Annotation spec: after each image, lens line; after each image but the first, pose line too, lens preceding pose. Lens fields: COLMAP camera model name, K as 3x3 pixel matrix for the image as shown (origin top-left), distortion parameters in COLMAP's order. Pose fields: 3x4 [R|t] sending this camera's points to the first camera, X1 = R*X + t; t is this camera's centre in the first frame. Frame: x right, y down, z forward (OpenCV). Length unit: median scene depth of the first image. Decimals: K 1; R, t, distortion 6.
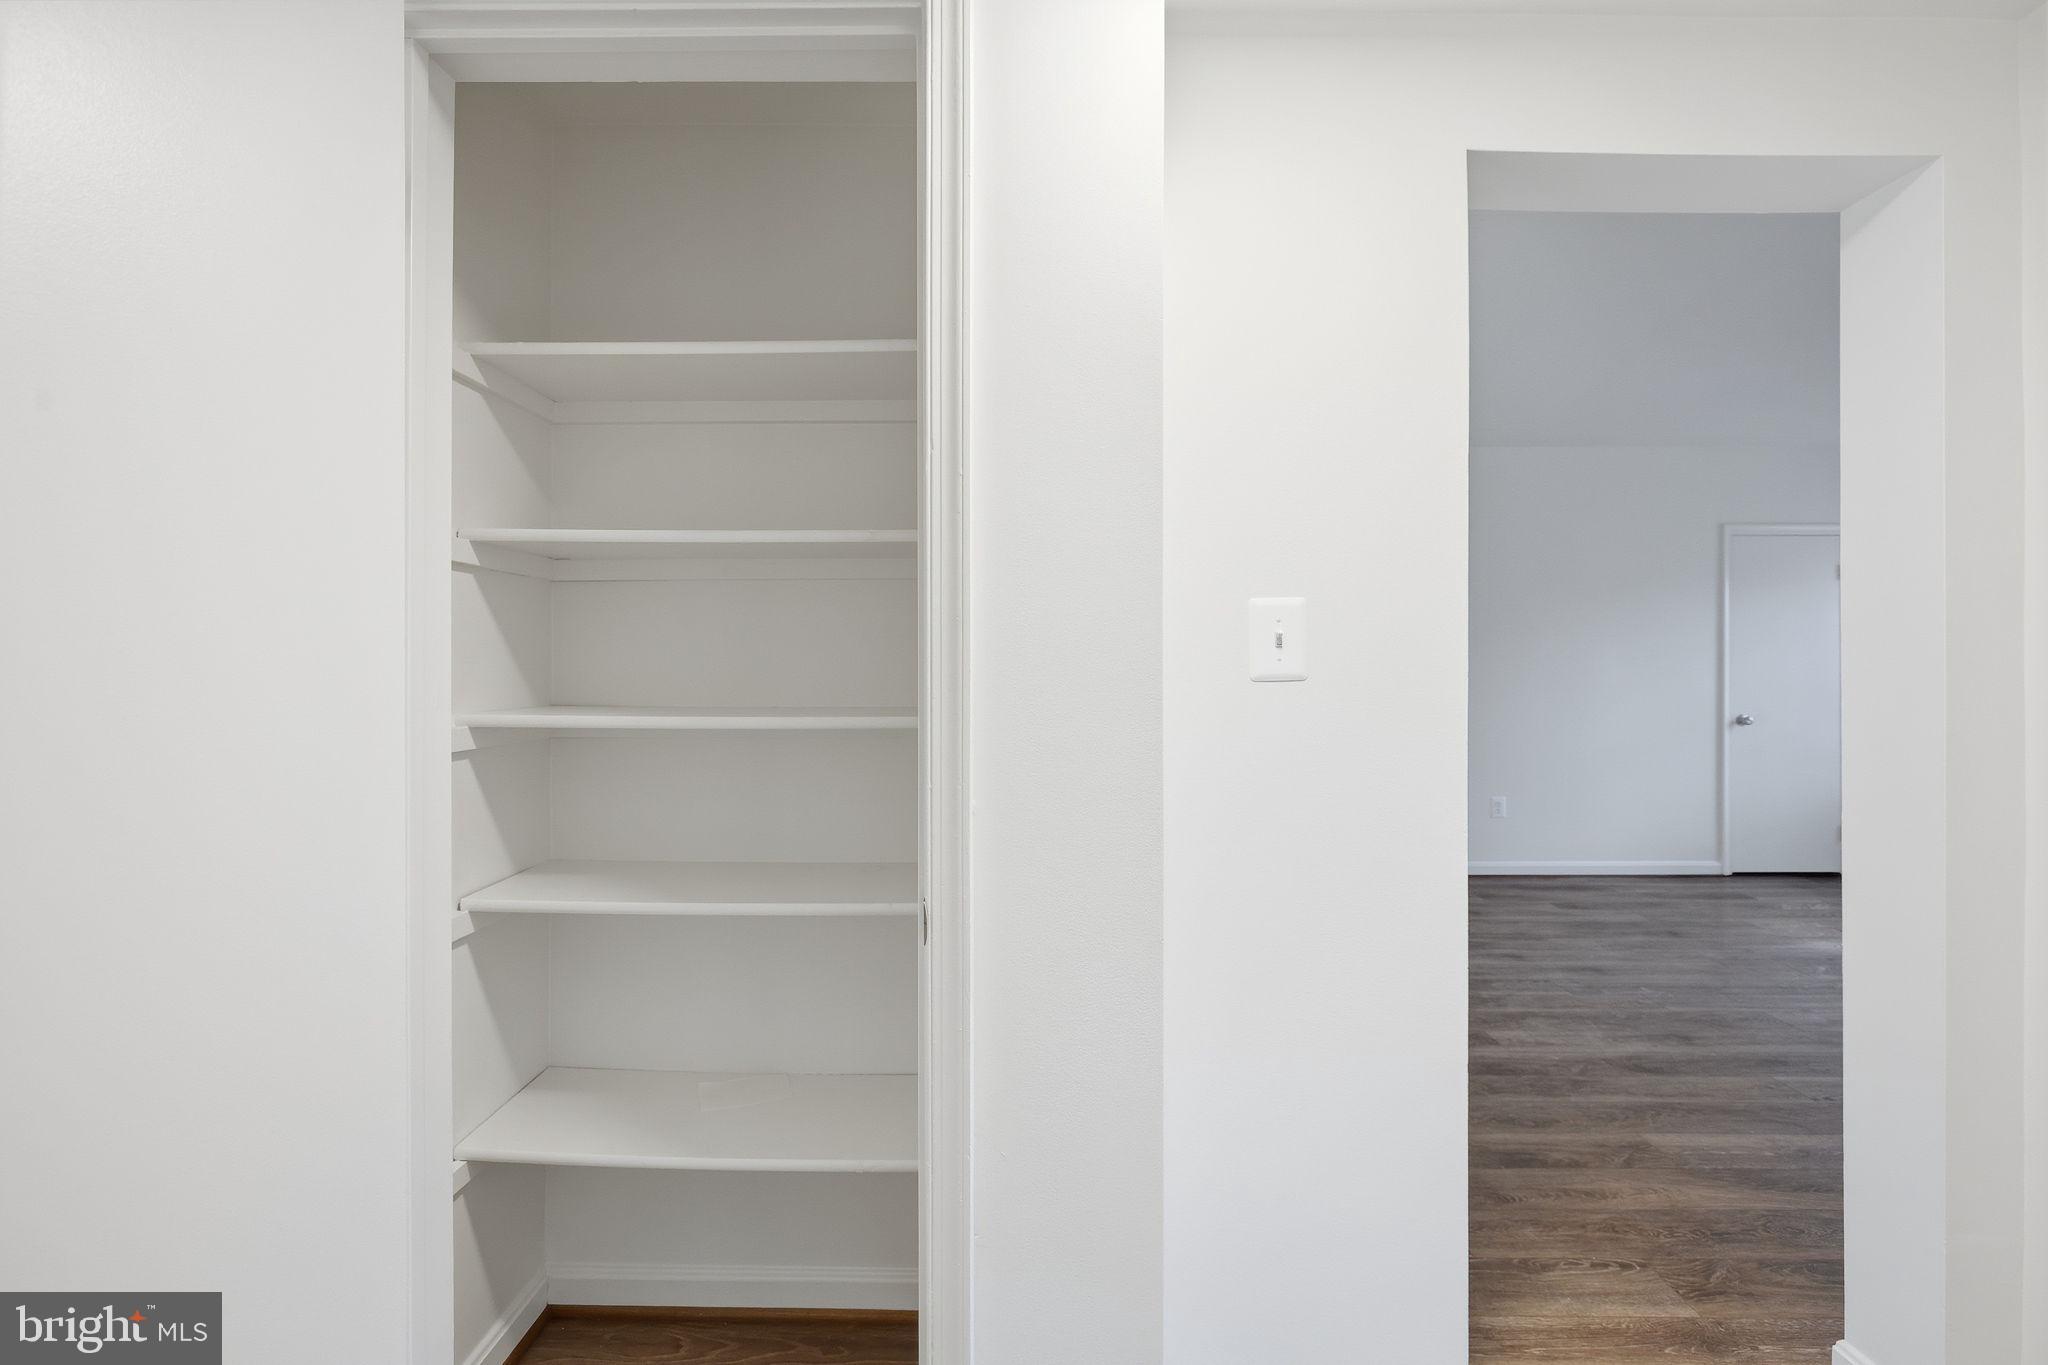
lens RADIAL K [[922.0, 0, 1023.3], [0, 922.0, 661.2], [0, 0, 1]] dist [-0.003262, -0.000058]
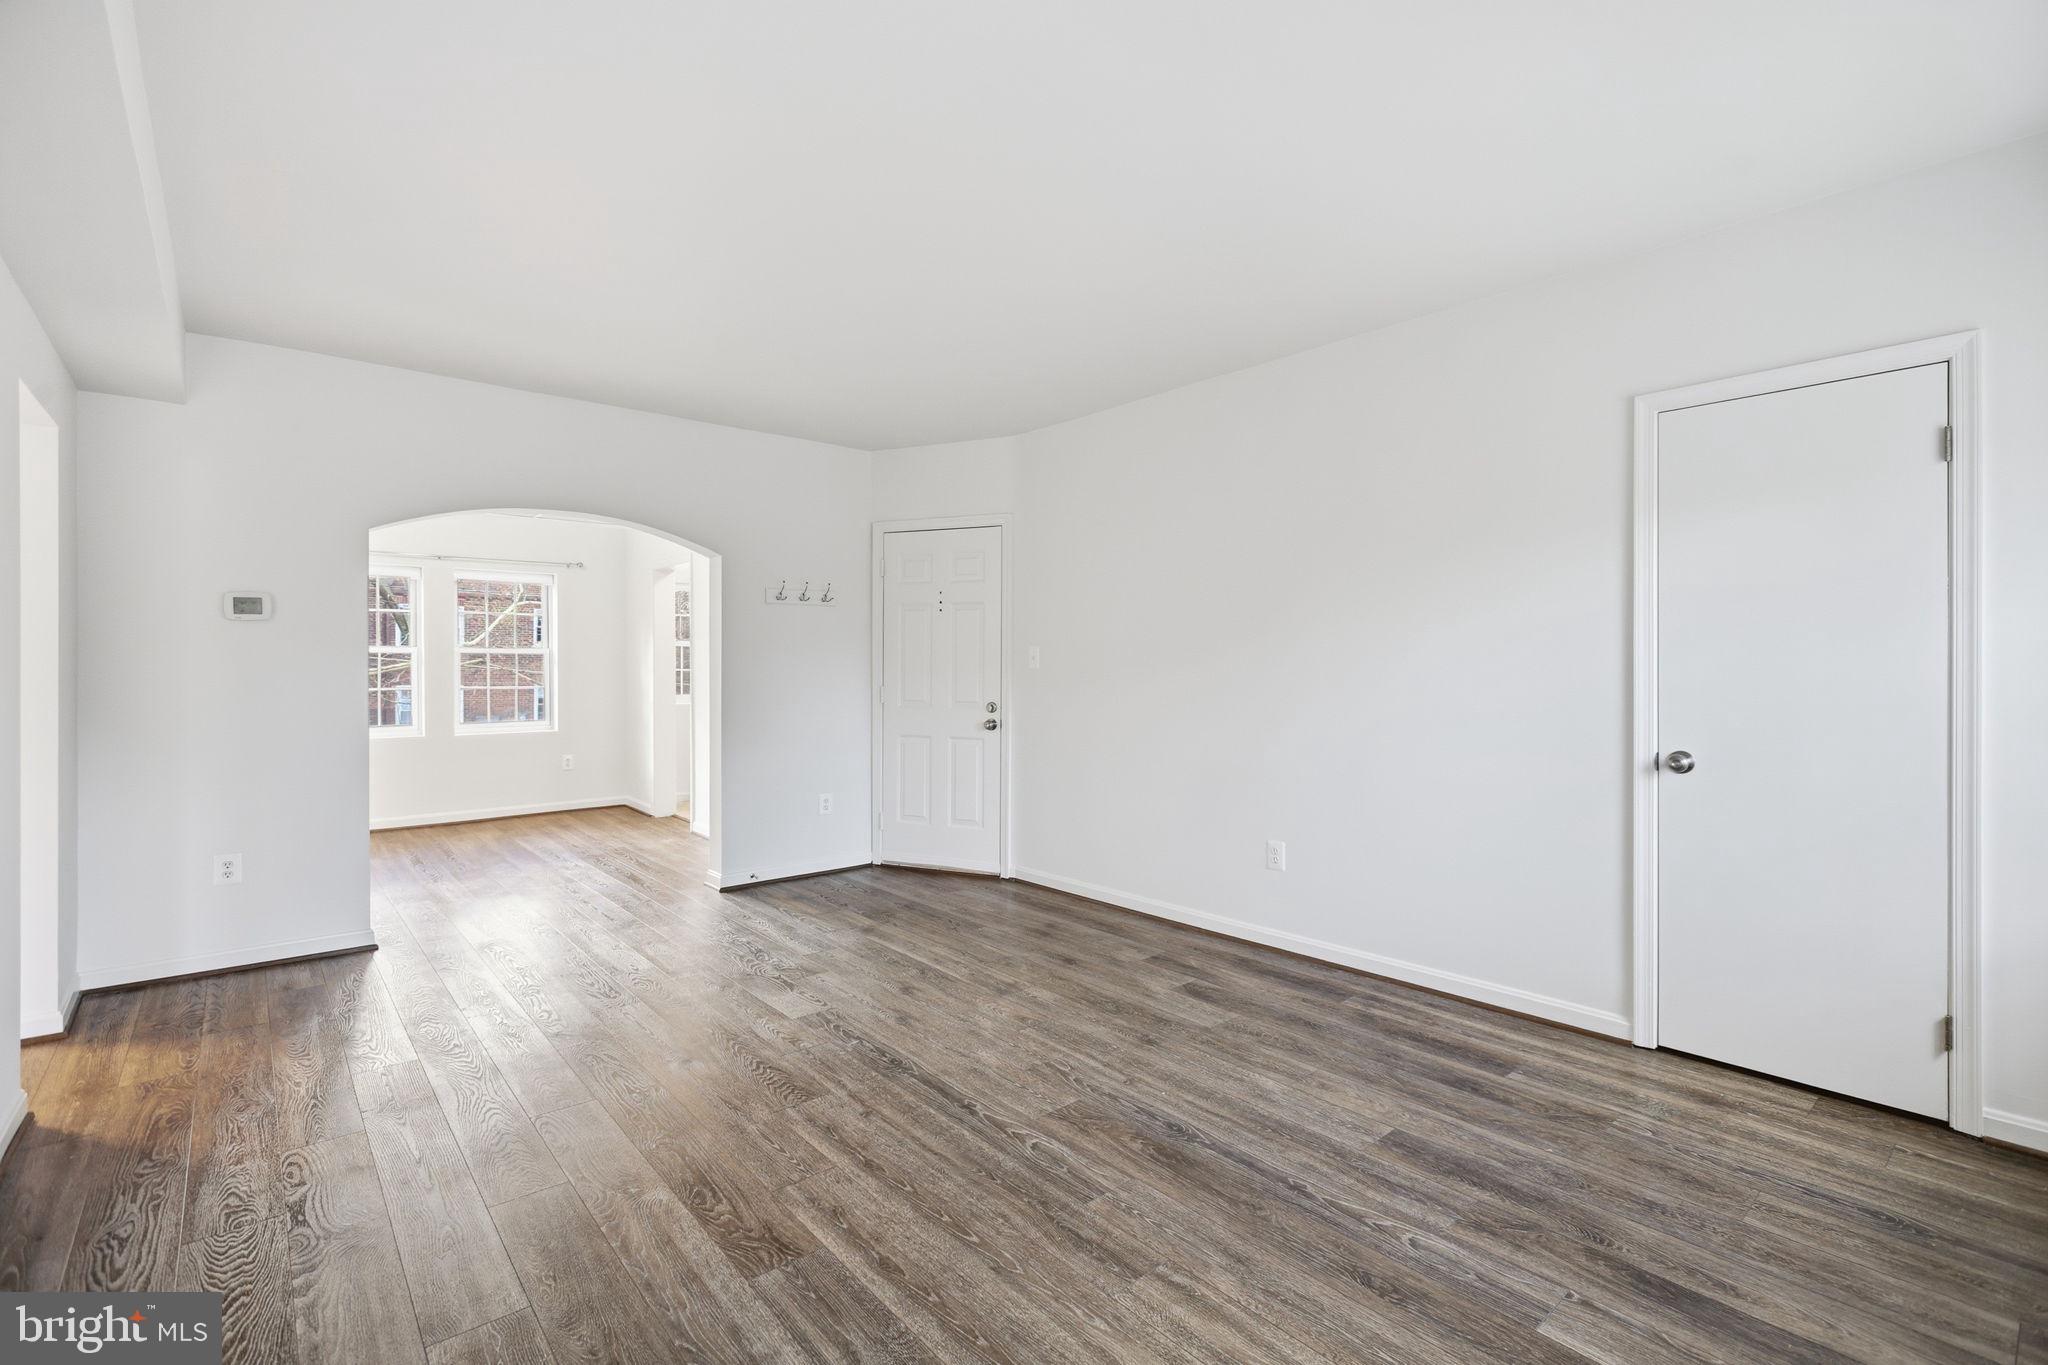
lens RADIAL K [[922.0, 0, 1023.3], [0, 922.0, 661.2], [0, 0, 1]] dist [-0.003262, -0.000058]
pose [[0.651868, -0.005798, -0.758310, 1.515942], [0.006430, 0.999977, -0.002119, 0.009002], [0.758305, -0.003495, 0.651891, 0.604255]]
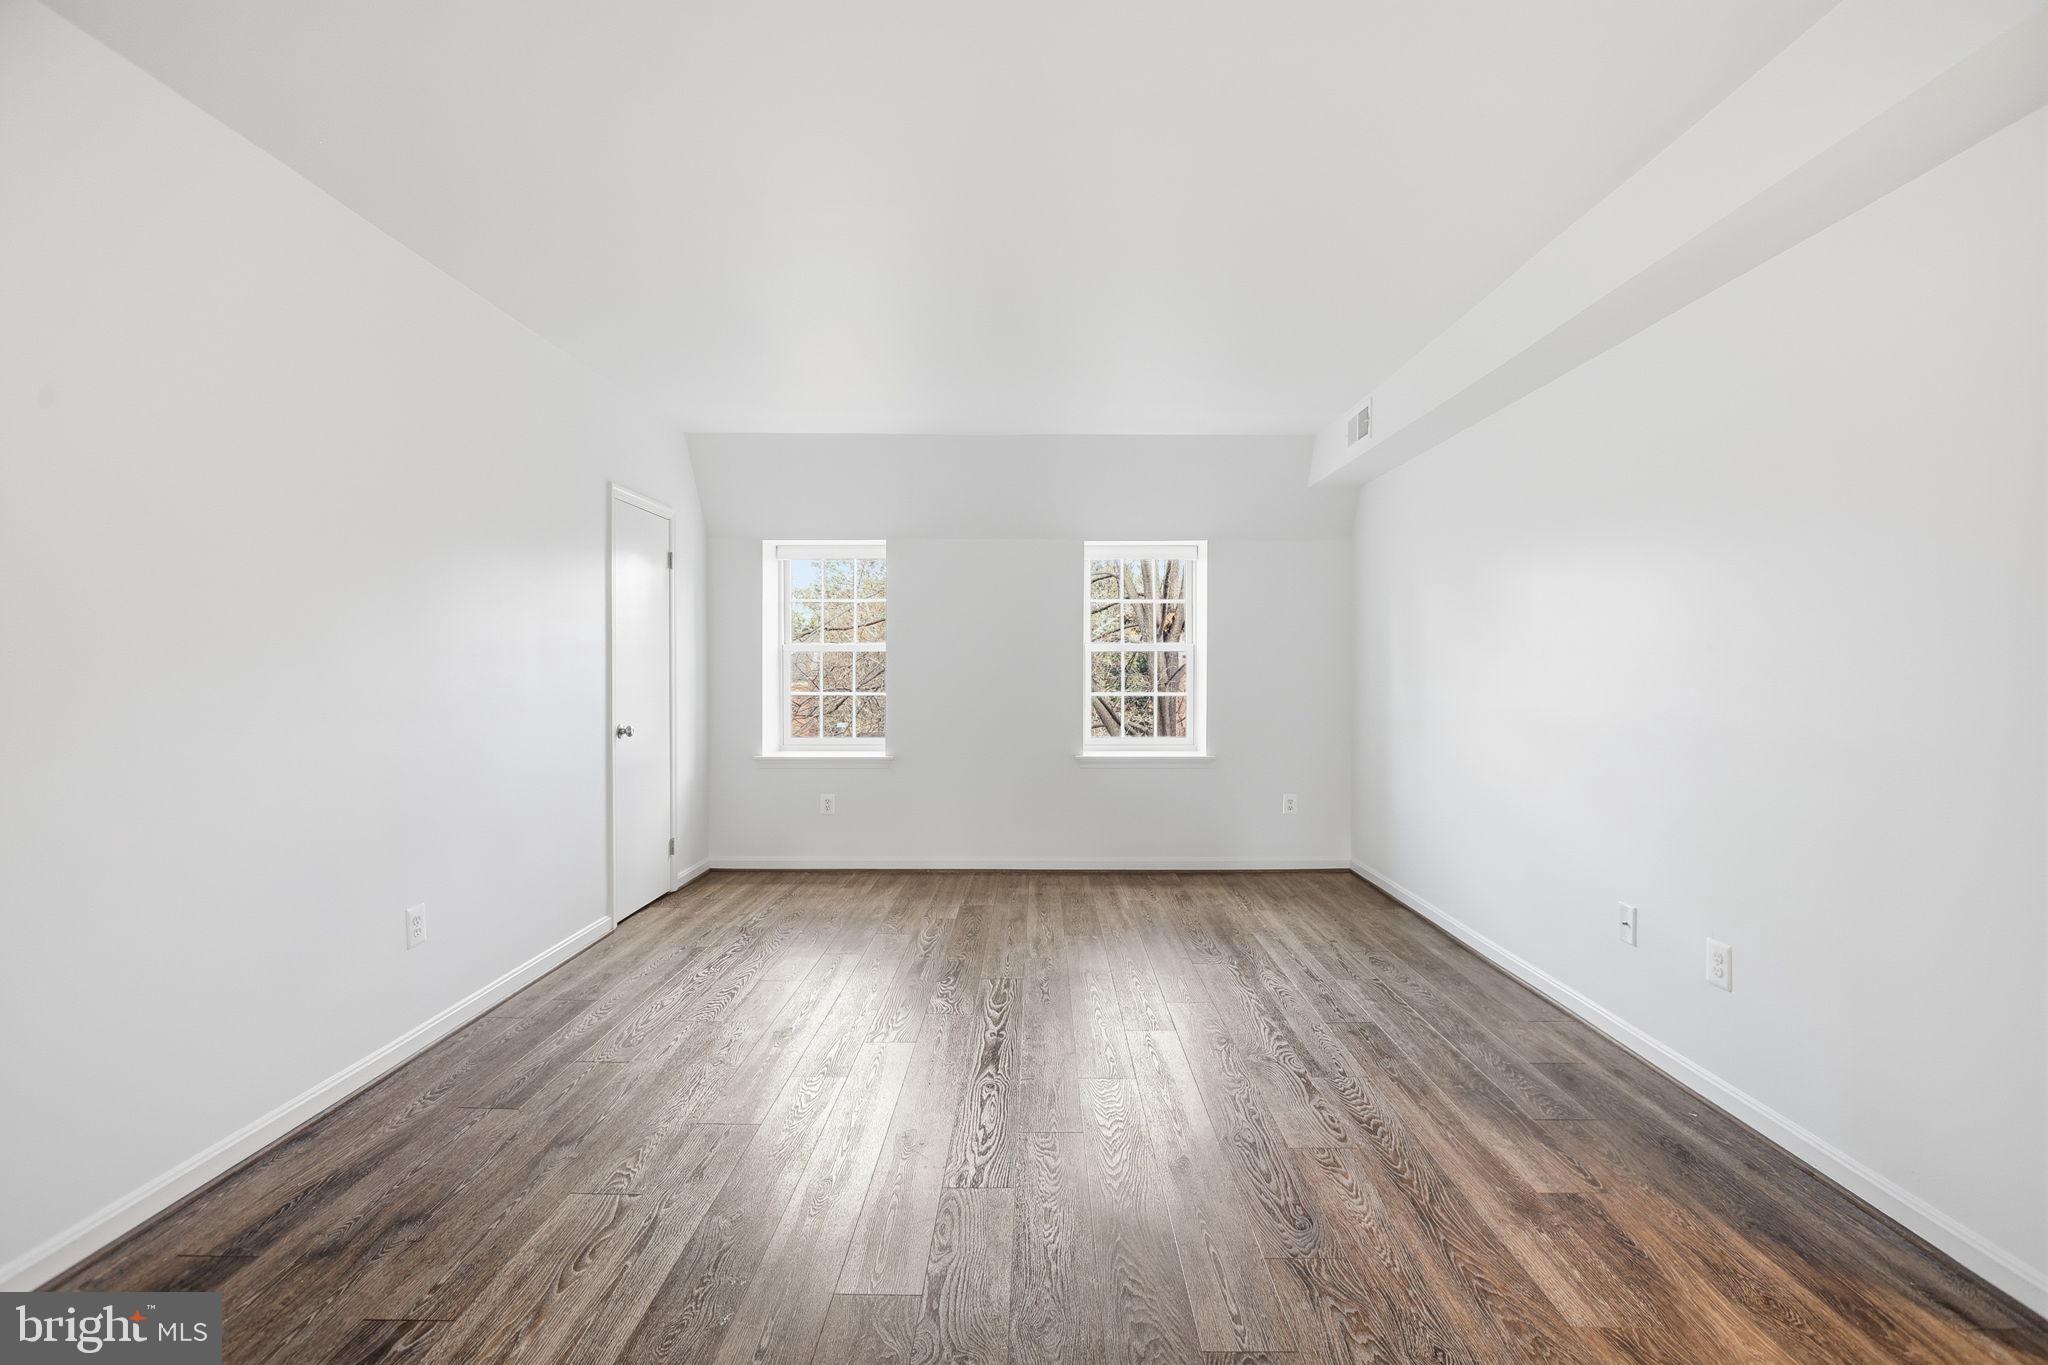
lens RADIAL K [[912.8, 0, 1029.0], [0, 912.8, 673.5], [0, 0, 1]] dist [-0.001210, 0.000330]
pose [[0.007703, -0.008760, 0.999932, -0.016485], [-0.003185, 0.999956, 0.008785, 0.010000], [-0.999965, -0.003252, 0.007675, 1.034290]]
